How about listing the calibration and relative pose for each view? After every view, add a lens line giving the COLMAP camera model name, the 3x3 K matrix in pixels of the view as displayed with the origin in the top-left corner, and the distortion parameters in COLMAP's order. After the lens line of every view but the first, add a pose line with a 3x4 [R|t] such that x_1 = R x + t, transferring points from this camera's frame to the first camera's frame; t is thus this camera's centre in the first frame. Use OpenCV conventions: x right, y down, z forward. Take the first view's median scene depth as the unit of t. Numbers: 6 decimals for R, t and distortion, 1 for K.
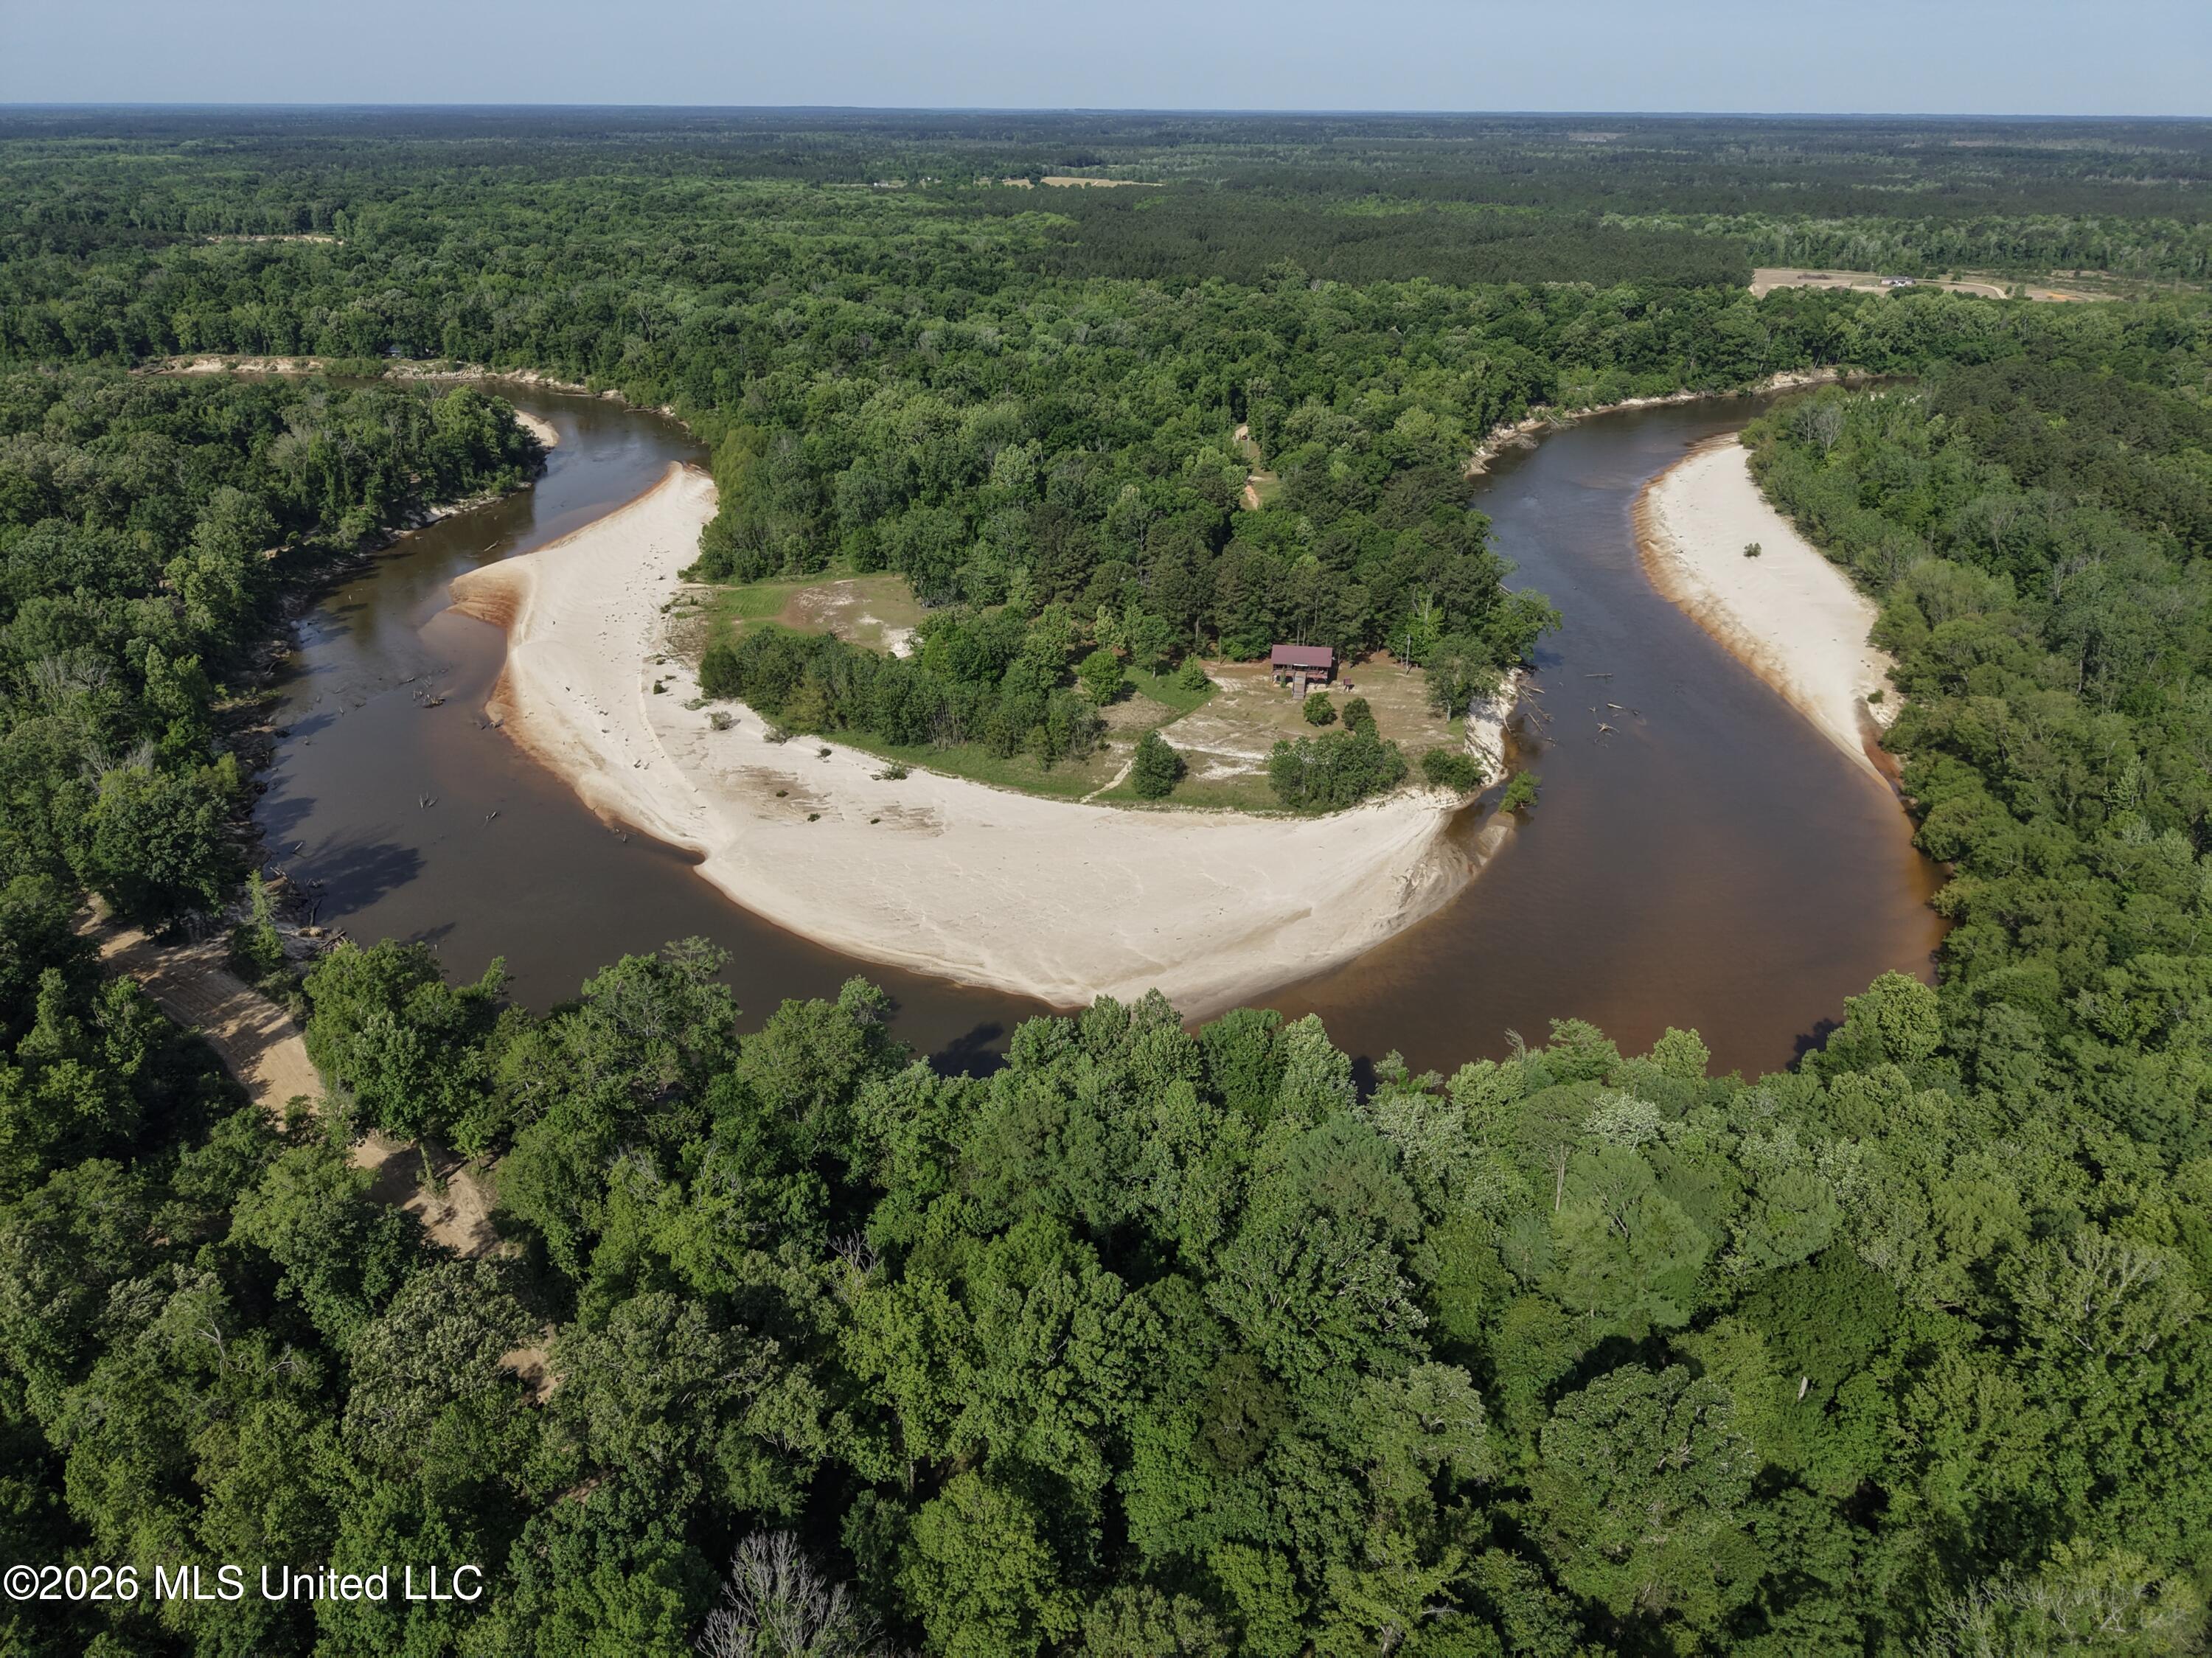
lens RADIAL K [[1476.0, 0, 1106.0], [0, 1476.0, 829.0], [0, 0, 1]] dist [0.032875, -0.027395]
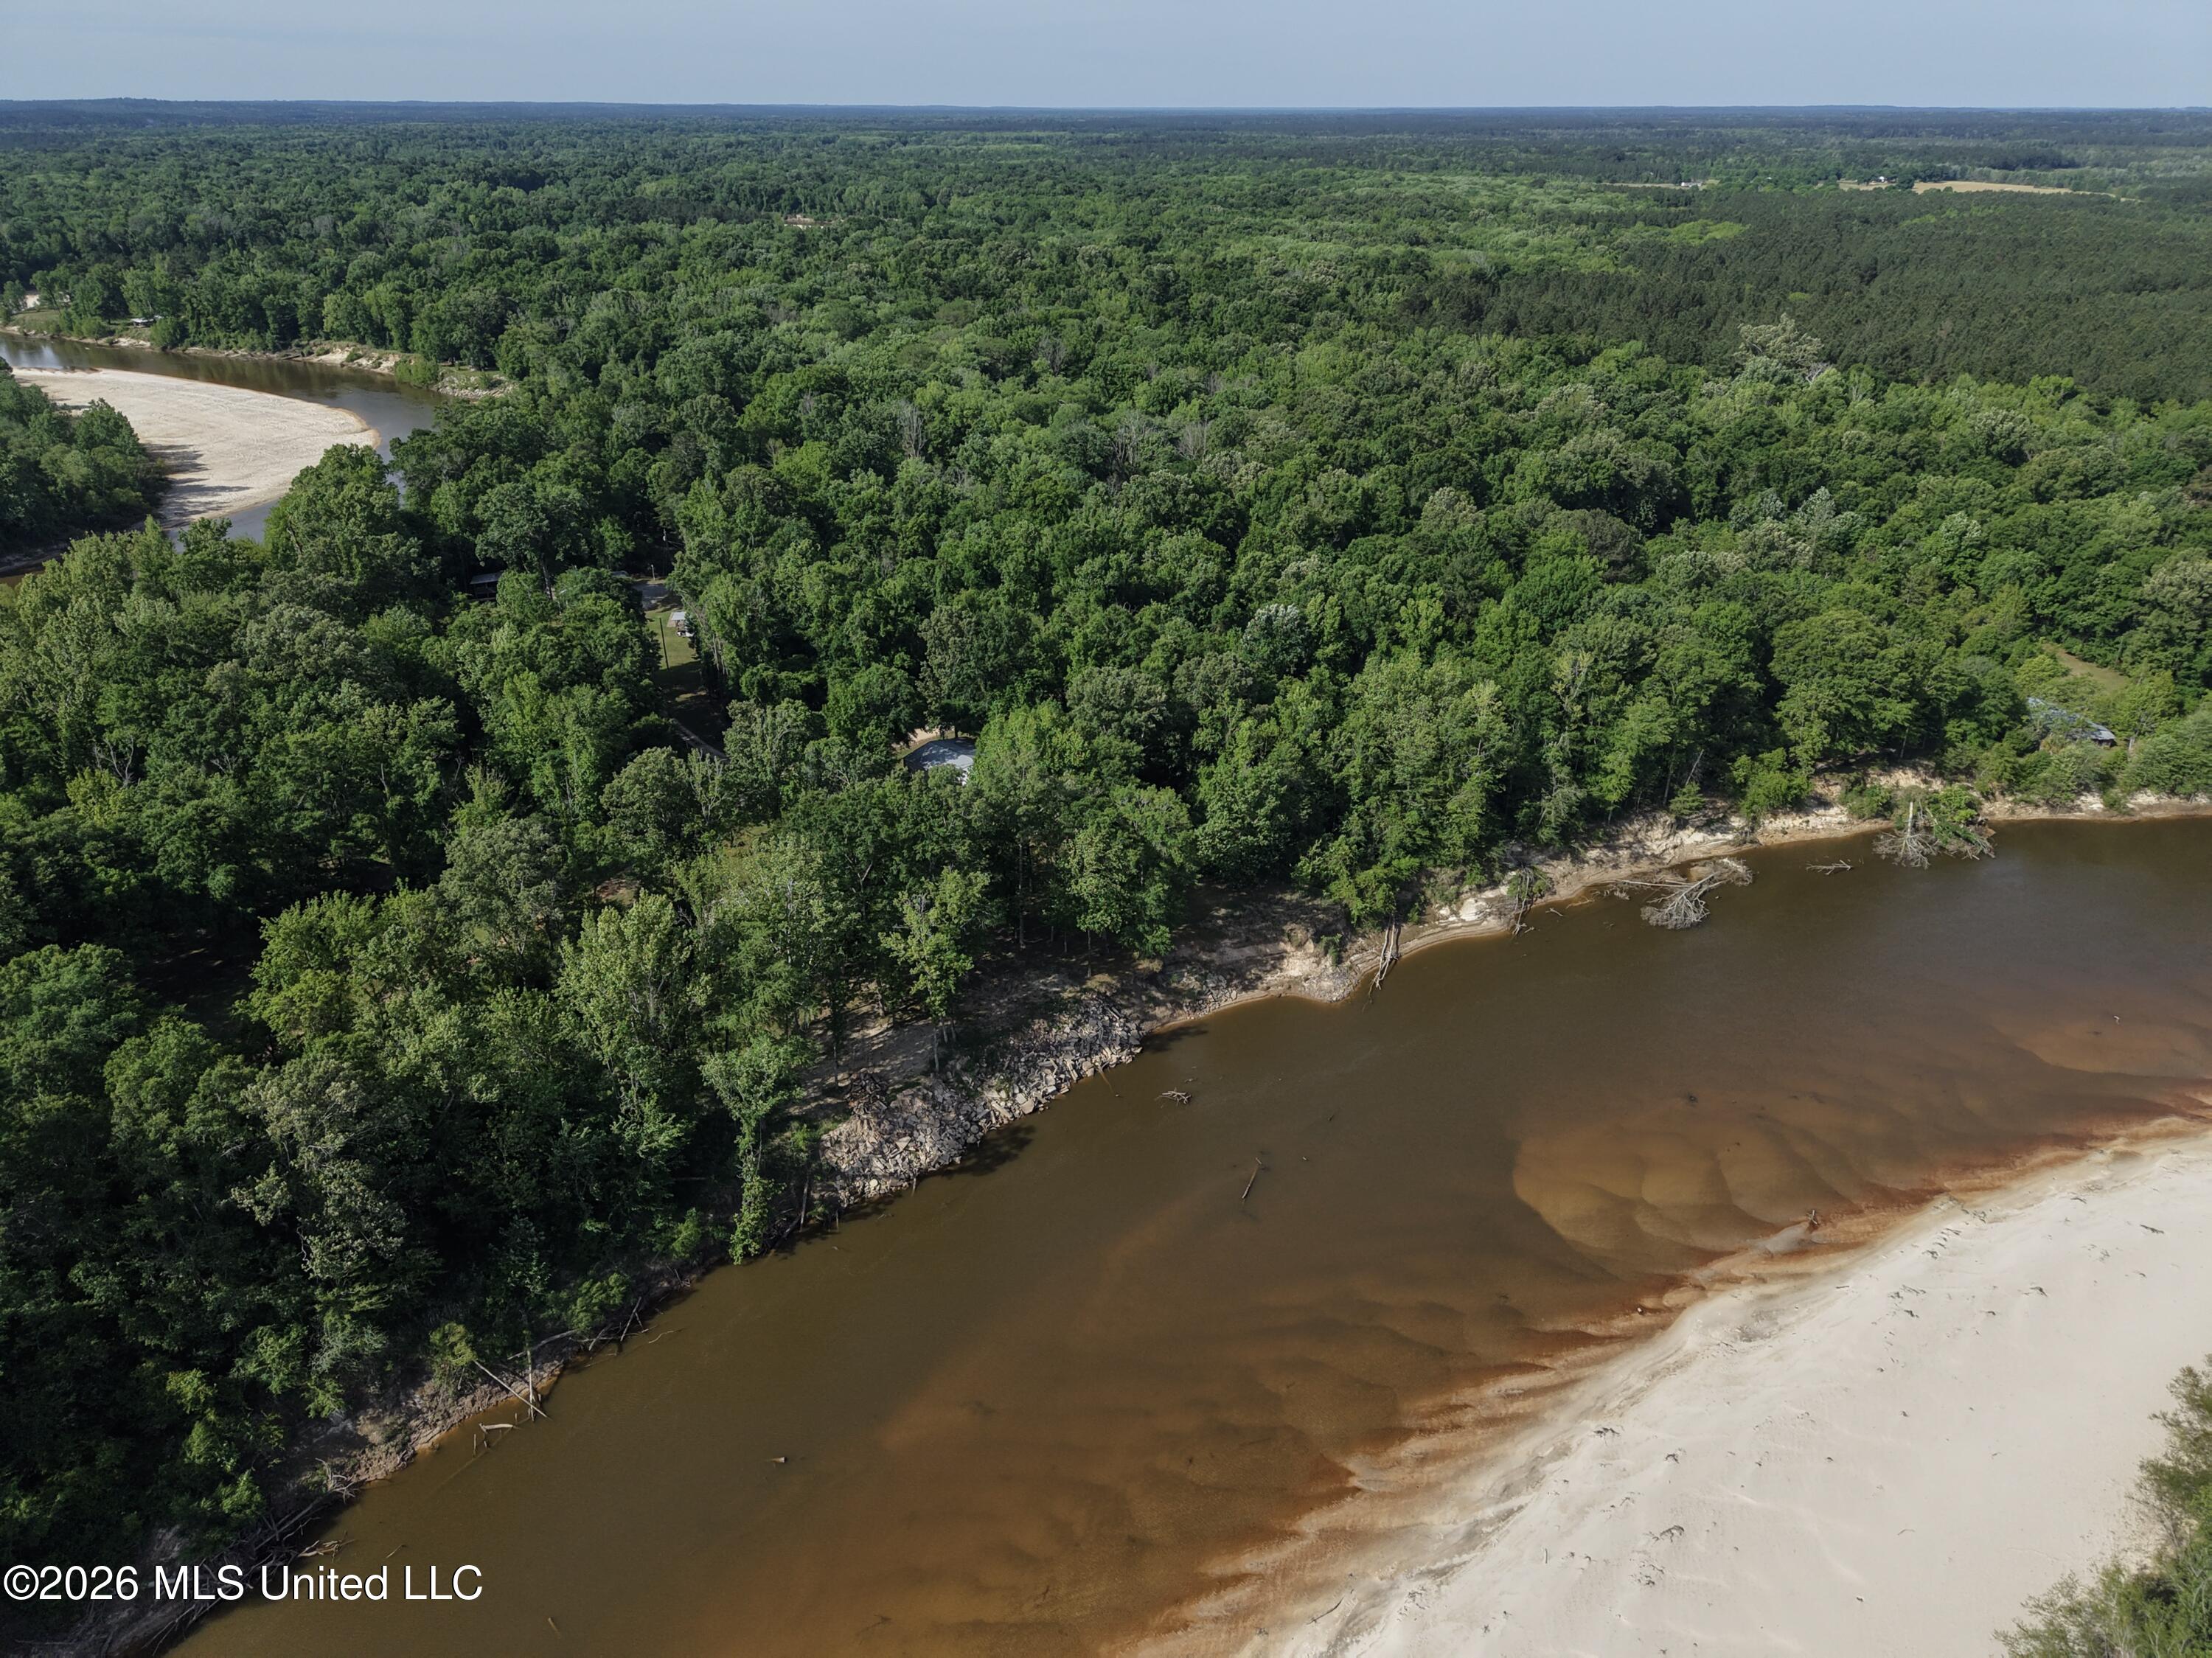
lens RADIAL K [[1476.0, 0, 1106.0], [0, 1476.0, 829.0], [0, 0, 1]] dist [0.032875, -0.027395]
pose [[0.820337, 0.248232, -0.515197, 0.326859], [-0.249183, 0.966018, 0.068678, -0.250073], [0.514738, 0.072039, 0.854316, 0.588964]]
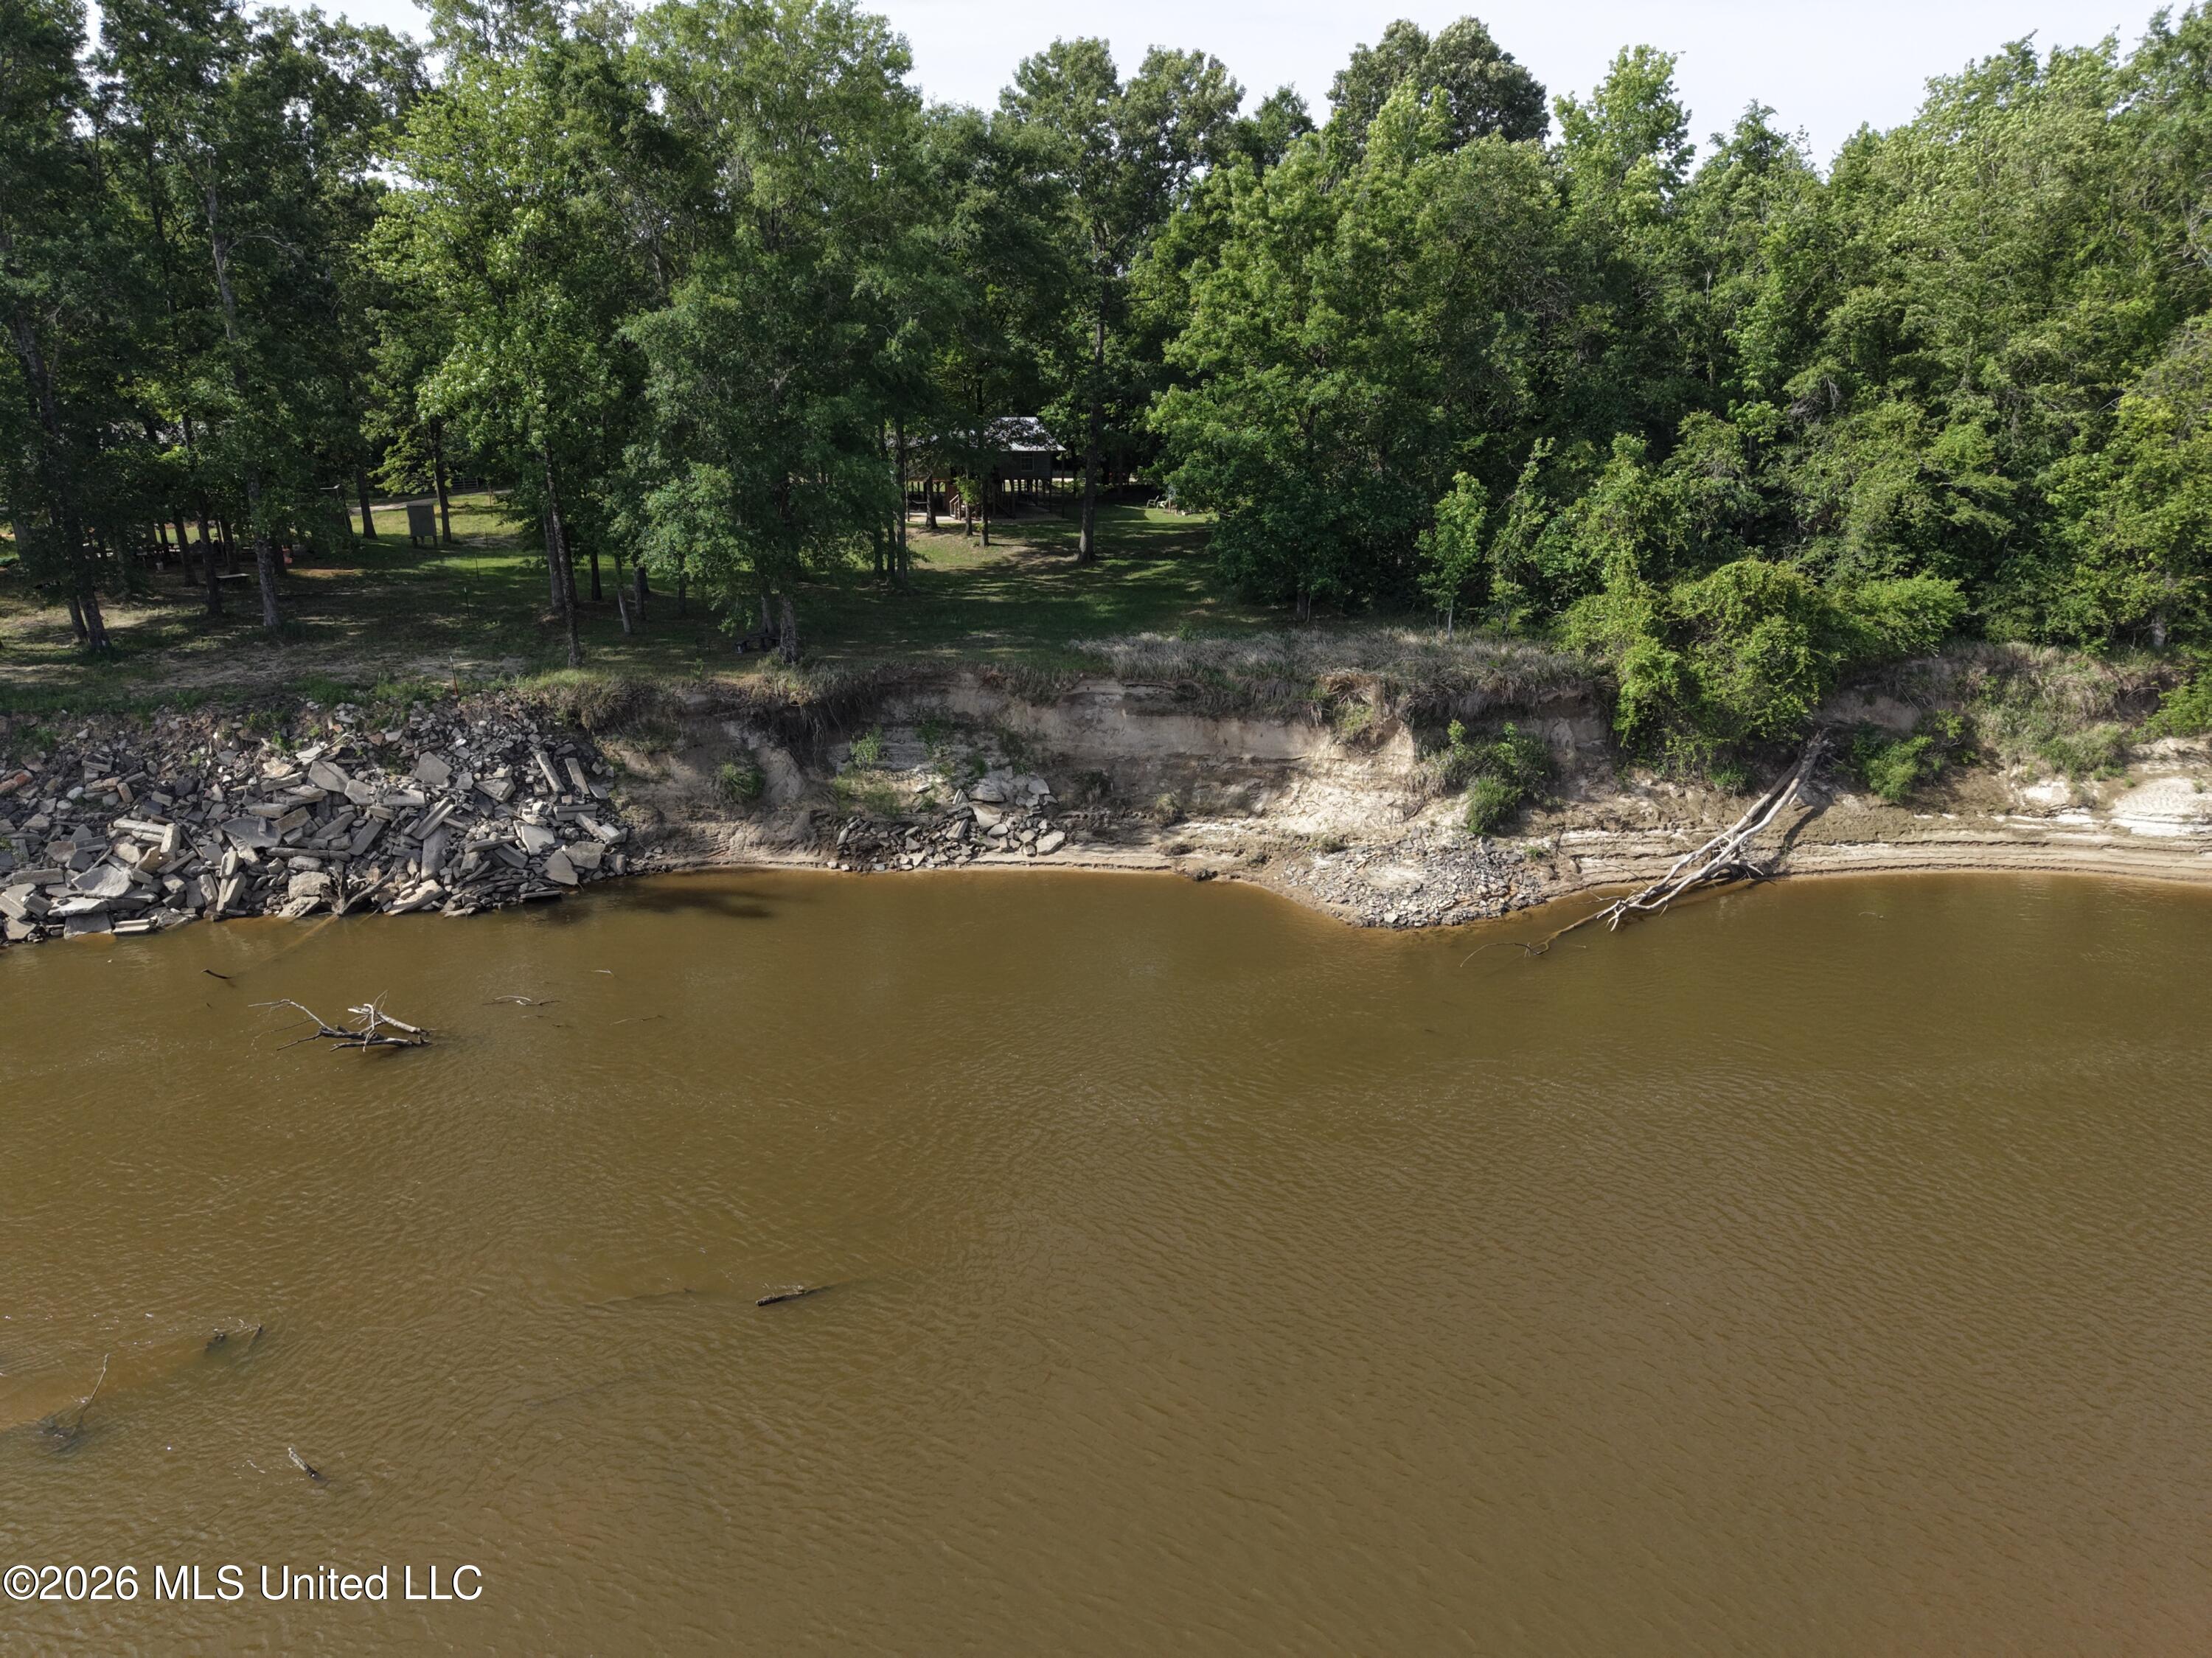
lens RADIAL K [[1476.0, 0, 1106.0], [0, 1476.0, 829.0], [0, 0, 1]] dist [0.032875, -0.027395]
pose [[0.440134, 0.270321, -0.856276, 0.276112], [-0.388845, 0.916936, 0.089601, -0.213770], [0.809371, 0.293522, 0.508687, 0.816363]]
